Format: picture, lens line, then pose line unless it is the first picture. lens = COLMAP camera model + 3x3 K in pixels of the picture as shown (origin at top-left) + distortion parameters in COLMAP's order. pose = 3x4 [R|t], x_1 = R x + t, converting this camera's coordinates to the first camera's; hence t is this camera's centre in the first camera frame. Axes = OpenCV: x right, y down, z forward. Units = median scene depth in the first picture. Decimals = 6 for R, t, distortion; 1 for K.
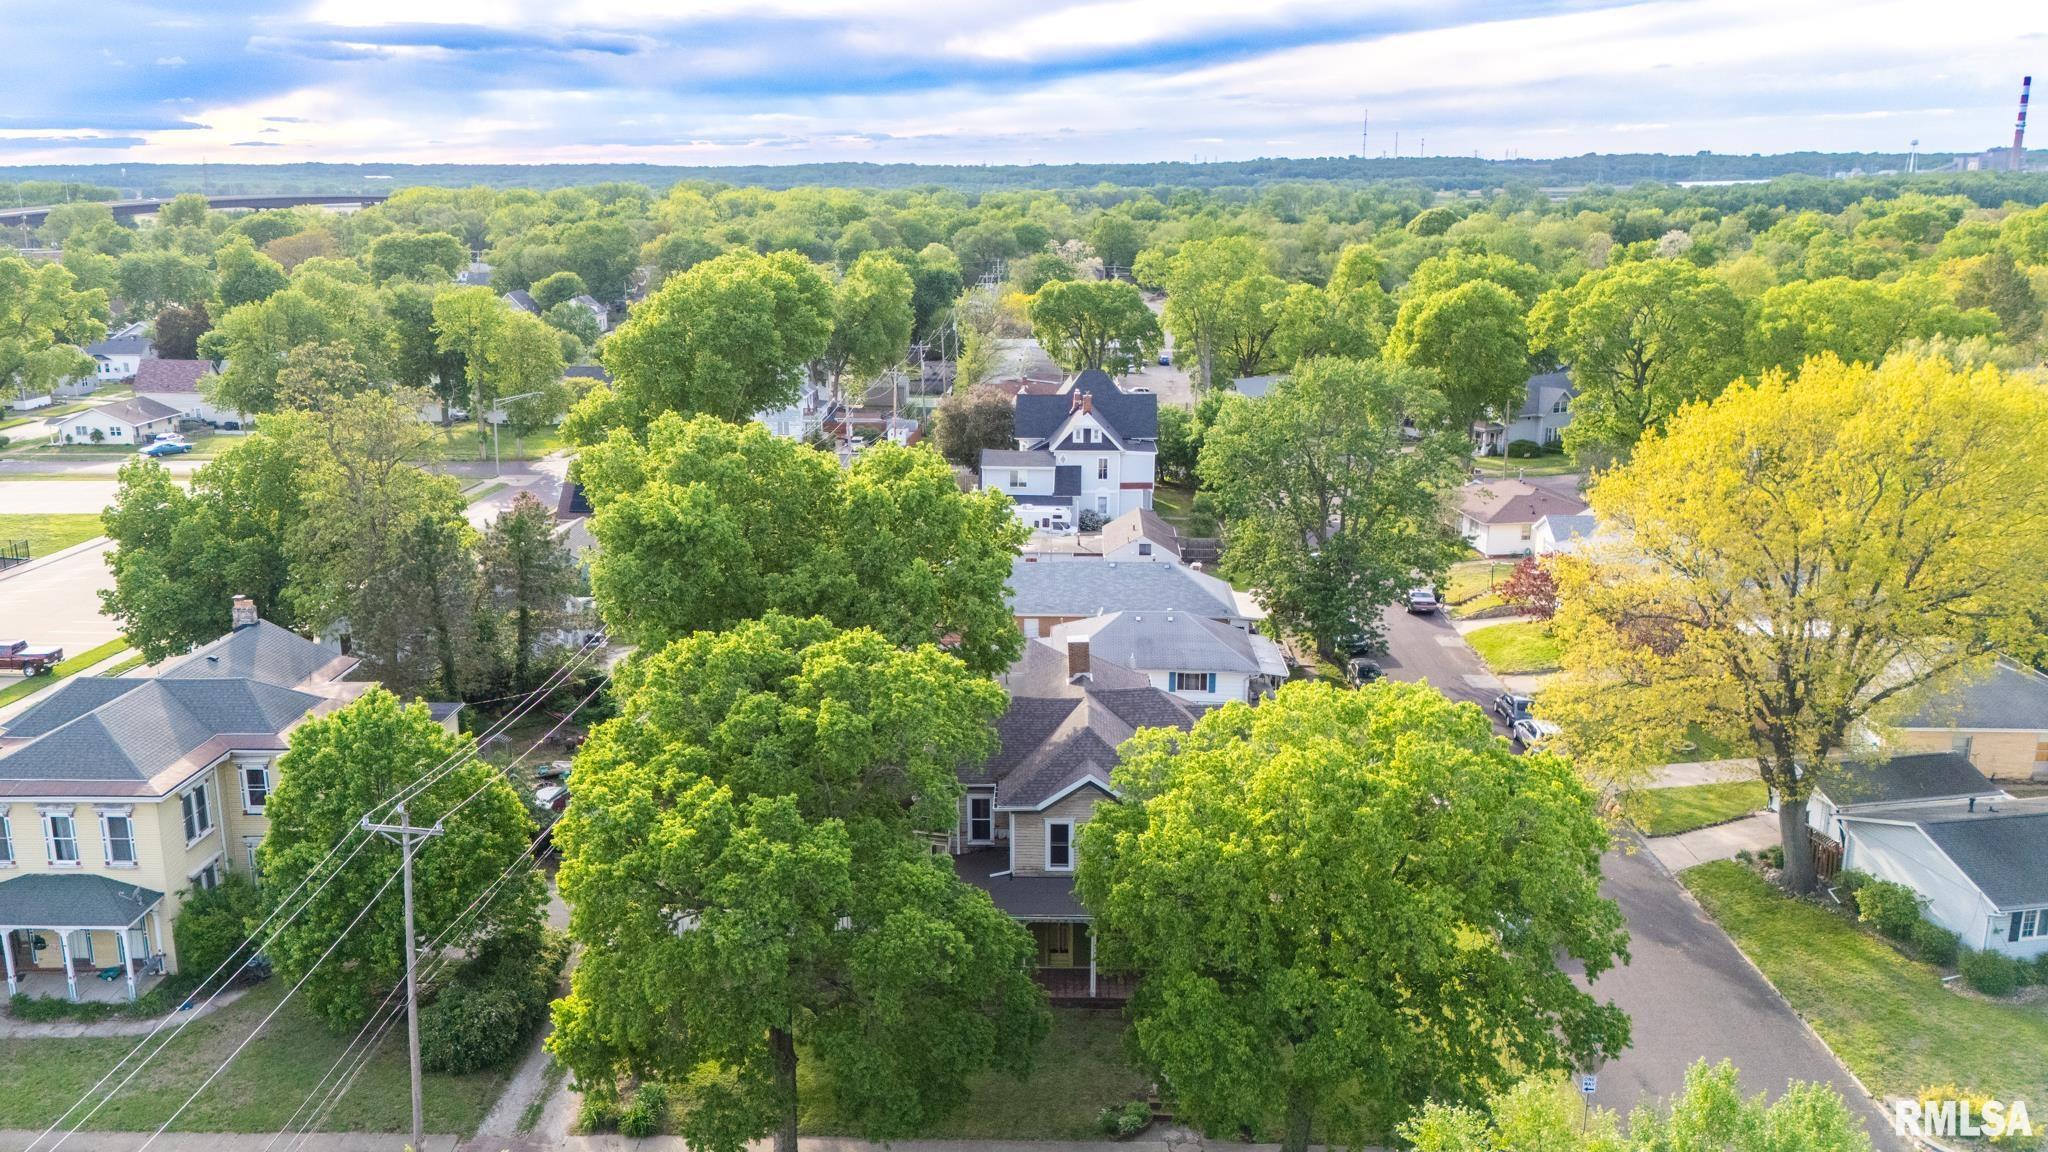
lens RADIAL K [[1484.6, 0, 1024.7], [0, 1484.6, 582.8], [0, 0, 1]] dist [0.052051, -0.024531]
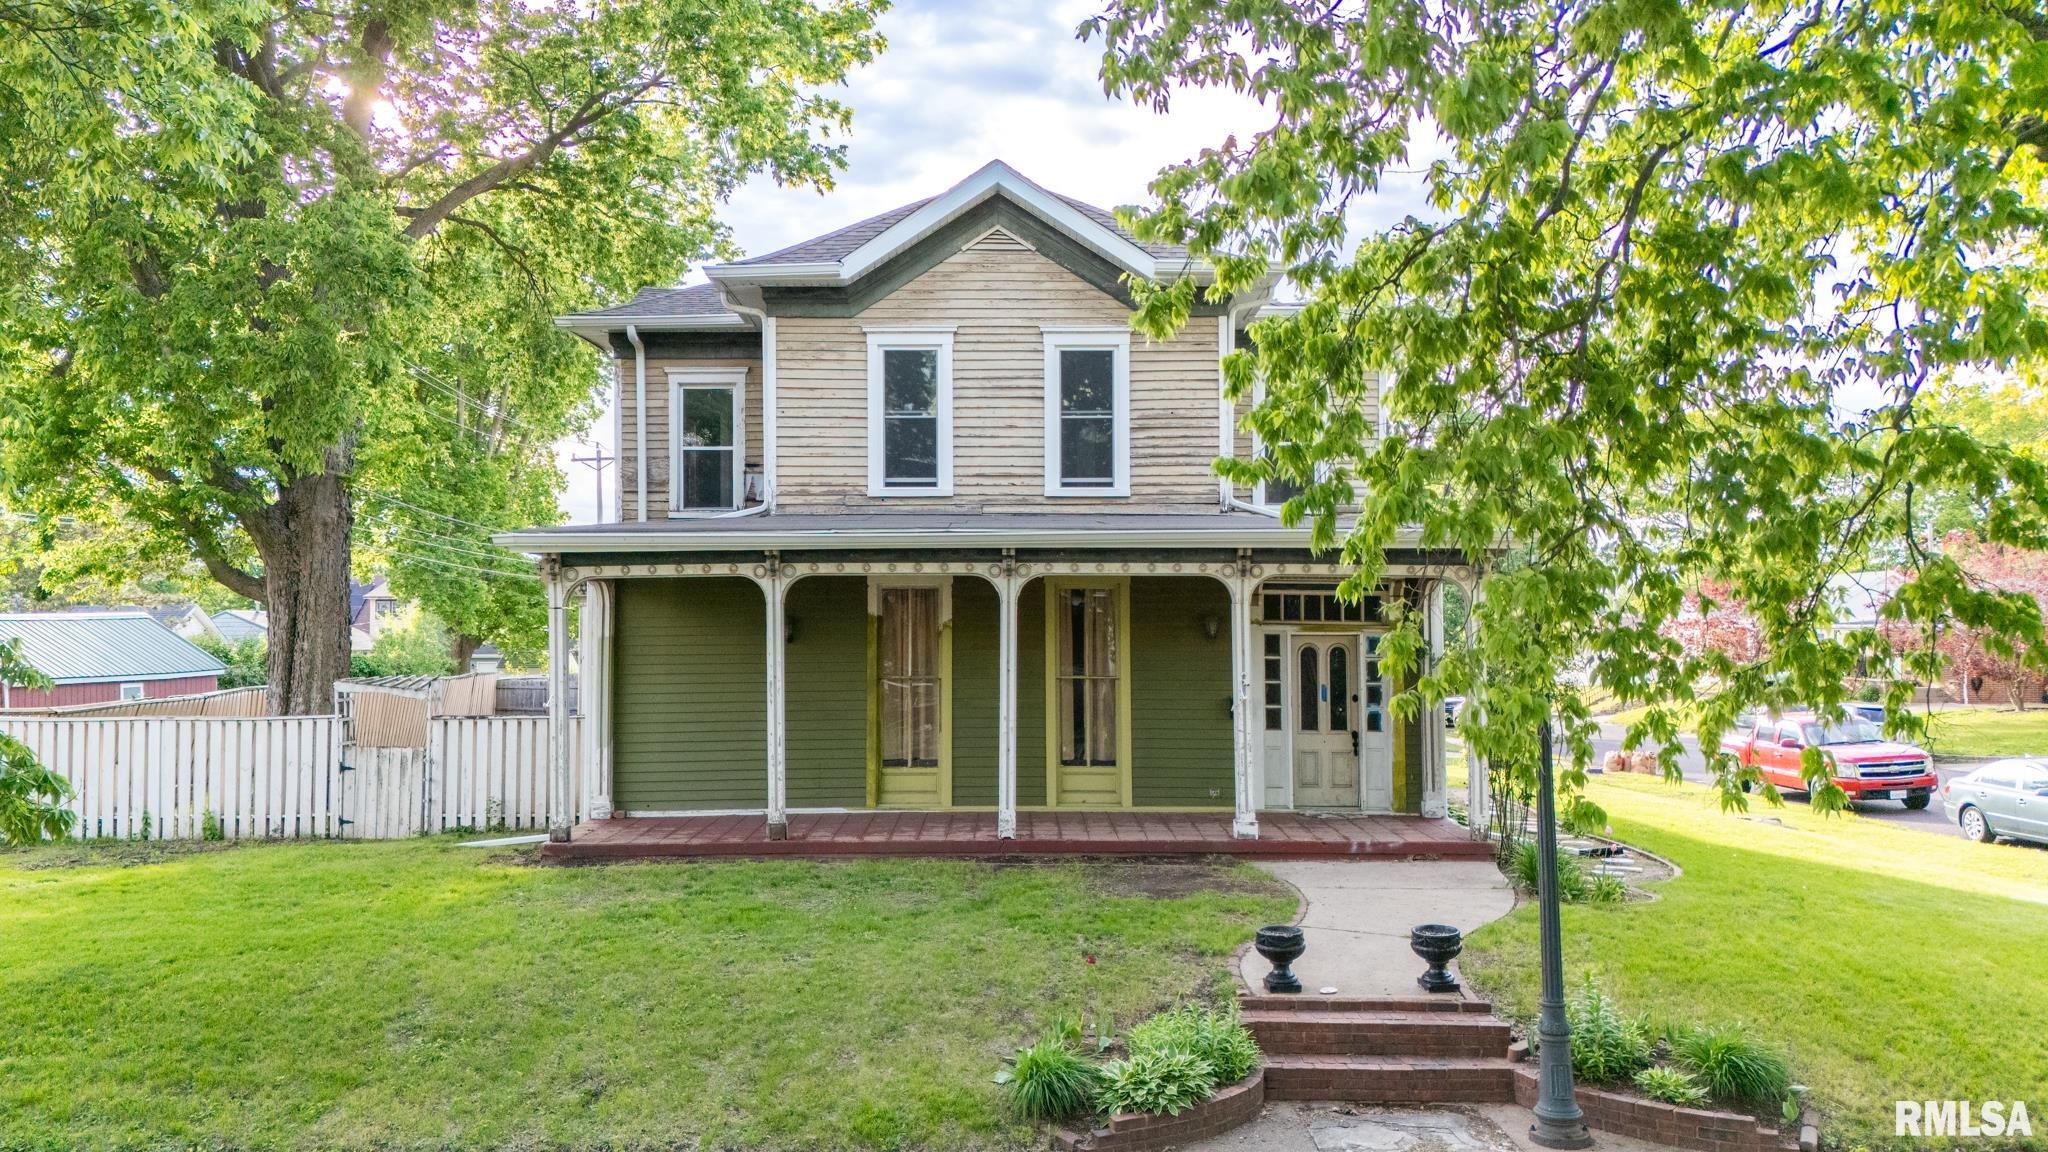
lens RADIAL K [[1484.6, 0, 1024.0], [0, 1484.6, 577.1], [0, 0, 1]] dist [0.052051, -0.024531]
pose [[0.999724, -0.000841, 0.023465, 0.042530], [0.007416, 0.959514, -0.281562, 0.314034], [-0.022278, 0.281658, 0.959256, 0.701510]]
